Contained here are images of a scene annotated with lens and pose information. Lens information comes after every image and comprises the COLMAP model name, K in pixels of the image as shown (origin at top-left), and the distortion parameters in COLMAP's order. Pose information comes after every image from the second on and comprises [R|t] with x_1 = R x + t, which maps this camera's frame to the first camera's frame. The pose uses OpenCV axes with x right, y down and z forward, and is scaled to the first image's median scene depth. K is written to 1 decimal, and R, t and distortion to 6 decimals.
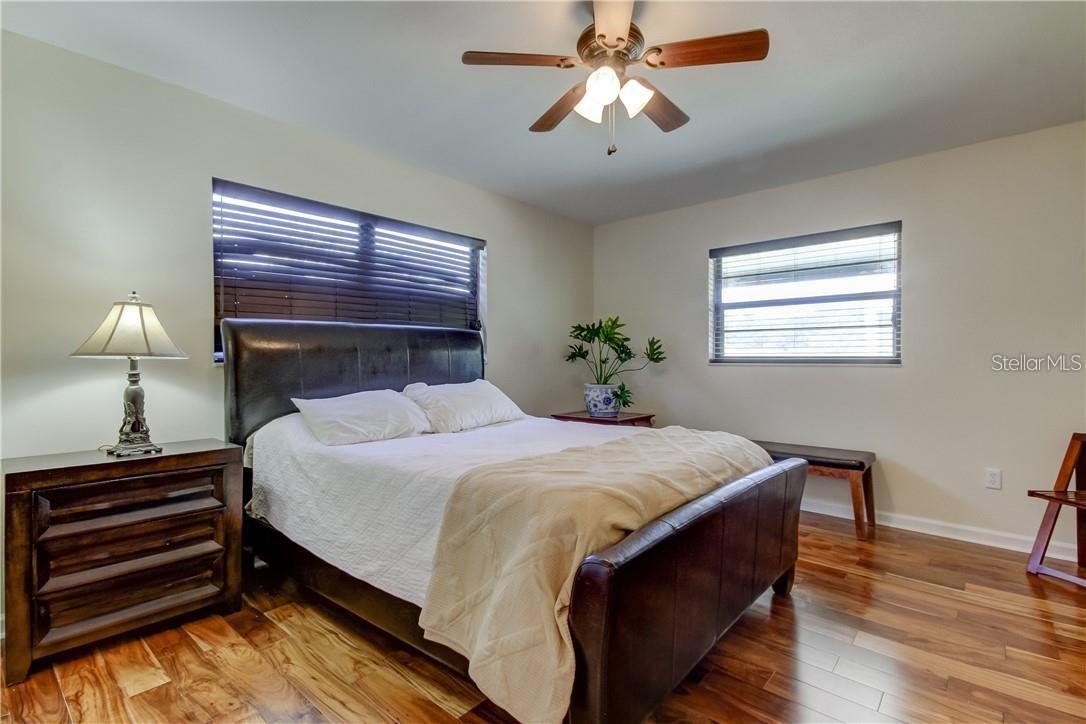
lens RADIAL K [[507.9, 0, 543.5], [0, 507.9, 372.9], [0, 0, 1]] dist [0.016662, -0.000284]
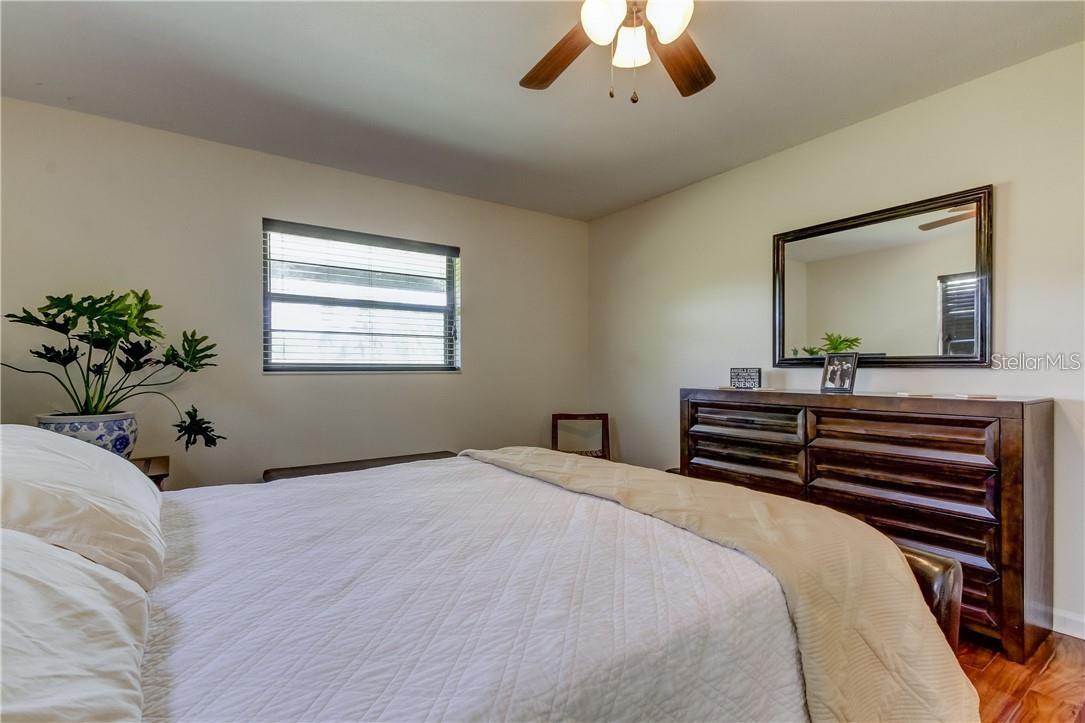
lens RADIAL K [[500.5, 0, 541.7], [0, 500.5, 365.6], [0, 0, 1]] dist [0.015291, -0.000036]
pose [[0.230822, 0.002893, 0.972992, -0.354103], [0.026375, 0.999610, -0.009229, -0.012609], [-0.972639, 0.027793, 0.230655, 0.529609]]
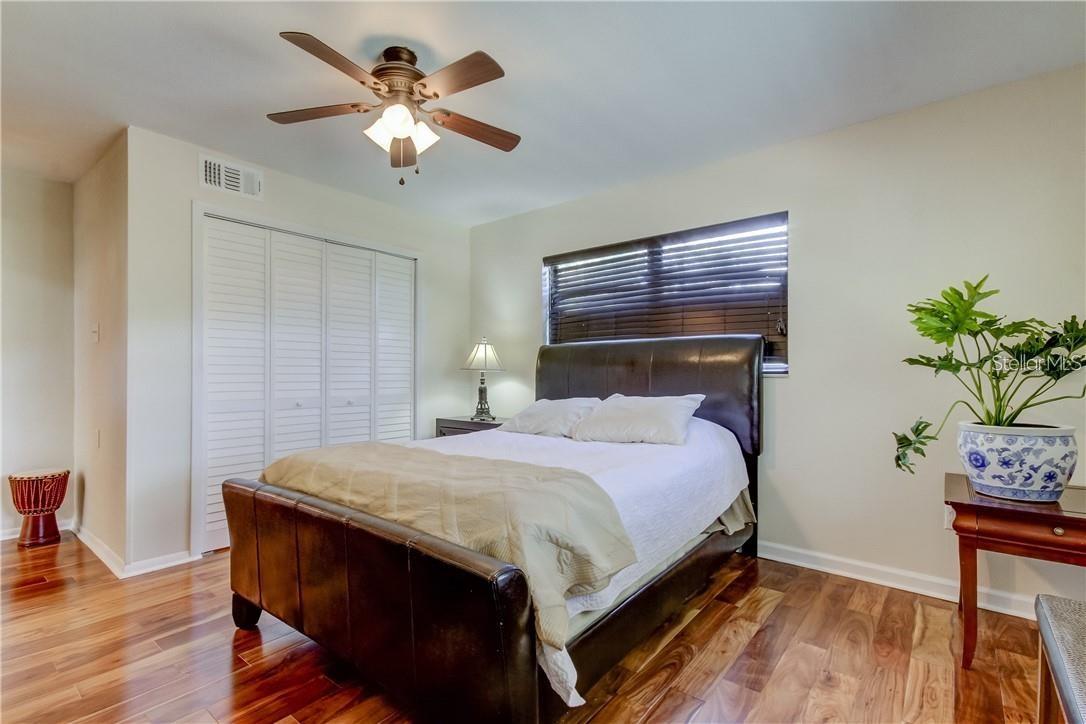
lens RADIAL K [[507.9, 0, 543.5], [0, 507.9, 372.9], [0, 0, 1]] dist [0.016662, -0.000284]
pose [[0.039649, 0.002938, -0.999209, 0.699407], [-0.023796, 0.999715, 0.001995, -0.018777], [0.998930, 0.023698, 0.039707, 0.701317]]
